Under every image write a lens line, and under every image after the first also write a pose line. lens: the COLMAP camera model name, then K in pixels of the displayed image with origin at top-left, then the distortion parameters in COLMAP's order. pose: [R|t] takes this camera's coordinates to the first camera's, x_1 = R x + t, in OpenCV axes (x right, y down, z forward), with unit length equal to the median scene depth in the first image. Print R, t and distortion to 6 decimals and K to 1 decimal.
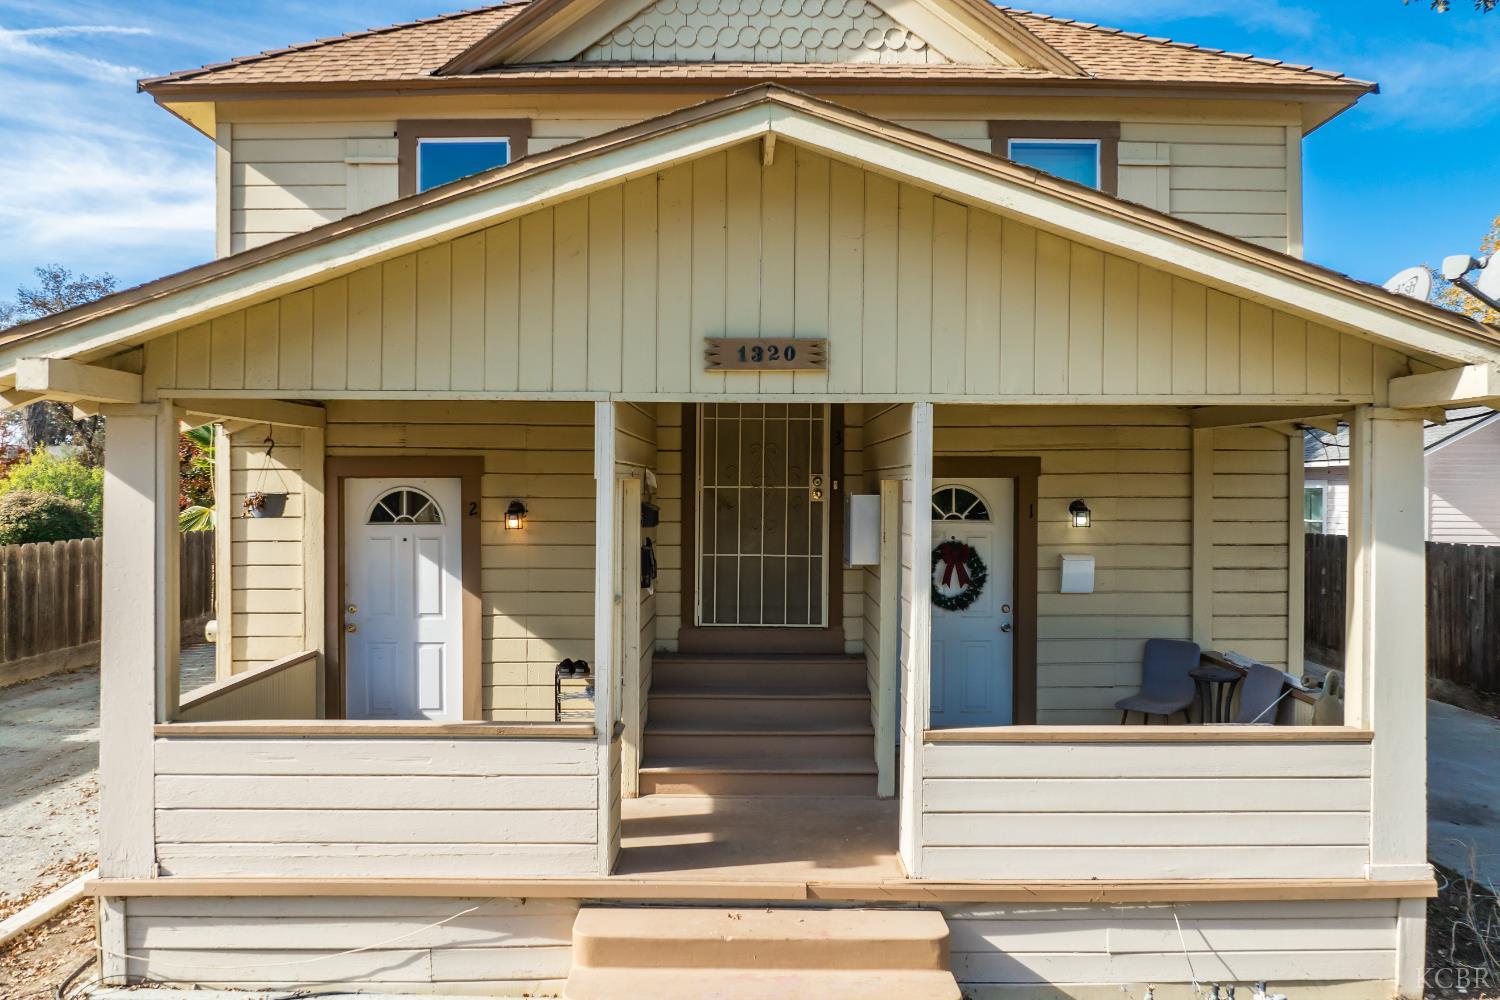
lens RADIAL K [[1052.1, 0, 746.2], [0, 1052.1, 499.6], [0, 0, 1]] dist [-0.042330, 0.008927]
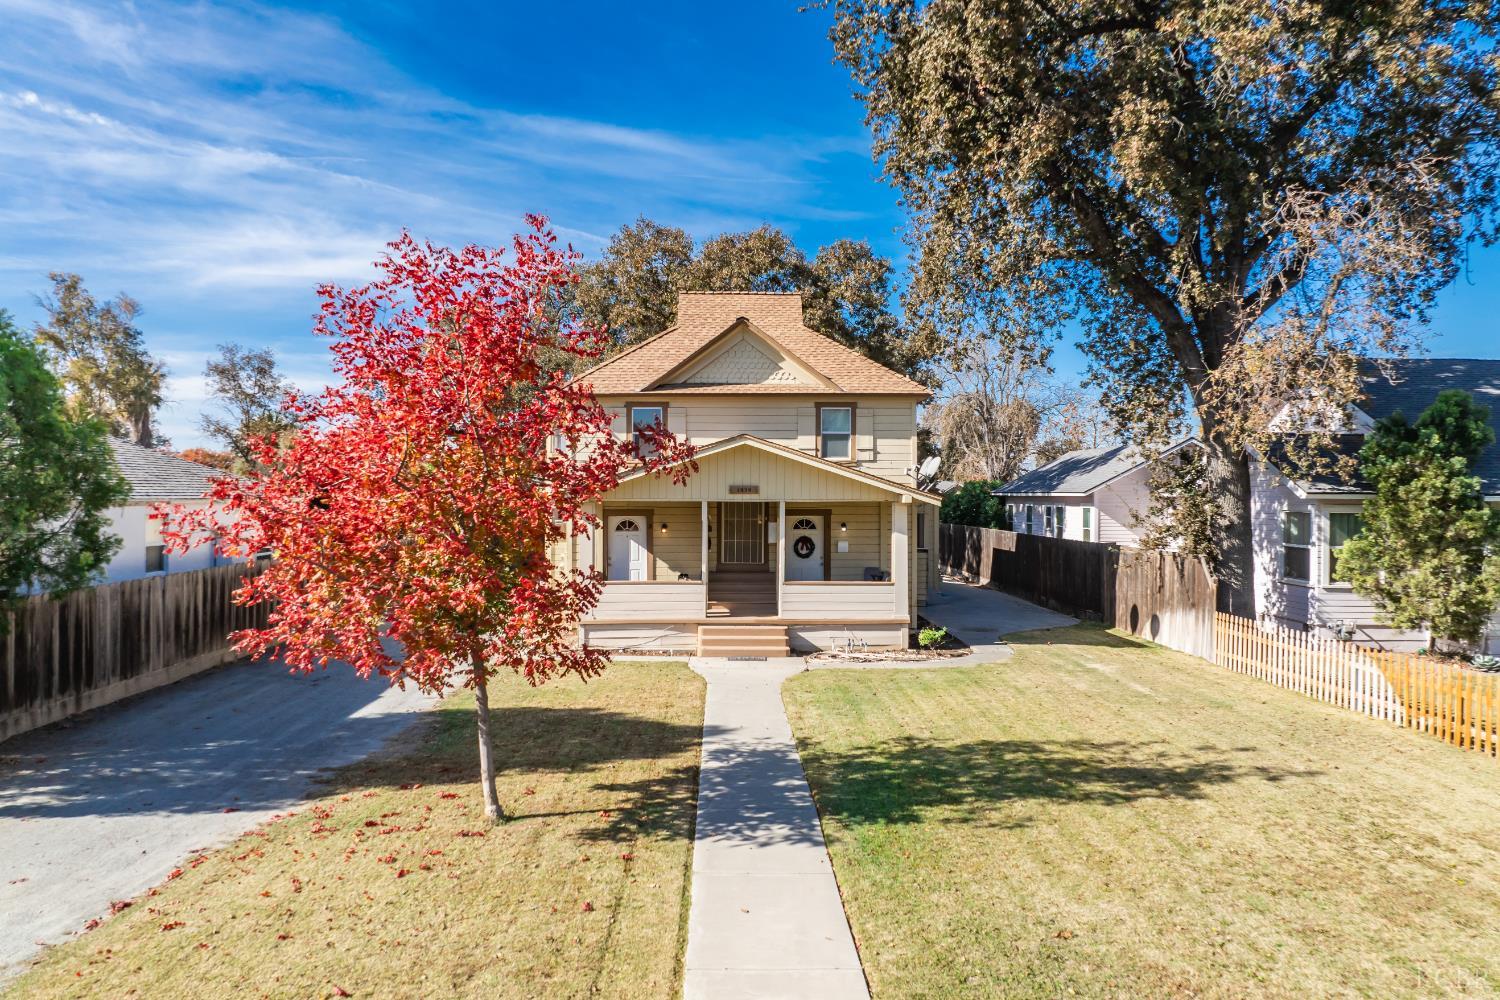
lens RADIAL K [[1052.1, 0, 747.2], [0, 1052.1, 507.9], [0, 0, 1]] dist [-0.042330, 0.008927]
pose [[0.999780, -0.002068, 0.020850, -0.043878], [0.001936, 0.999978, 0.006359, -0.076915], [-0.020862, -0.006317, 0.999762, -2.528554]]
